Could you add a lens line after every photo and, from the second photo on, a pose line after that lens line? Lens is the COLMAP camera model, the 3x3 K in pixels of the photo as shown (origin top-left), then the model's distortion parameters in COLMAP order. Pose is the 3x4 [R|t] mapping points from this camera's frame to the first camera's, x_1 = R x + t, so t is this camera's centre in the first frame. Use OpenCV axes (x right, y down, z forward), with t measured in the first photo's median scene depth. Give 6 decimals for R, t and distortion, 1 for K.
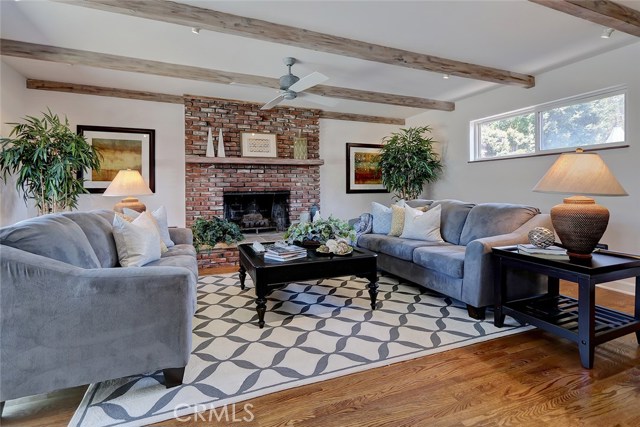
lens RADIAL K [[296.7, 0, 305.5], [0, 296.7, 196.5], [0, 0, 1]] dist [-0.001633, -0.000463]
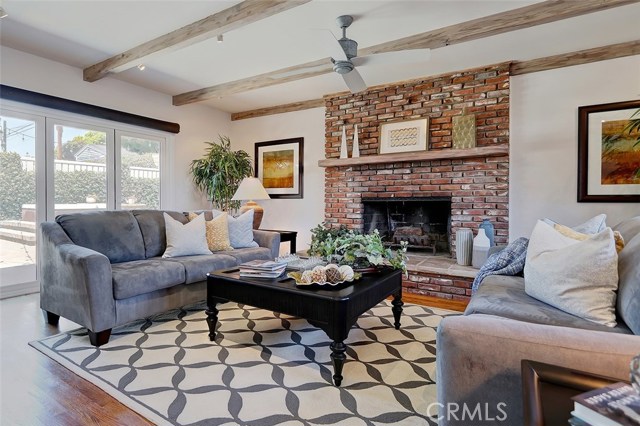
lens RADIAL K [[333.0, 0, 298.4], [0, 333.0, 210.0], [0, 0, 1]] dist [-0.002103, -0.000925]
pose [[0.580790, 0.031675, -0.813437, 0.397452], [-0.022496, 0.999486, 0.022858, 0.001930], [0.813743, 0.005023, 0.581204, 0.288576]]
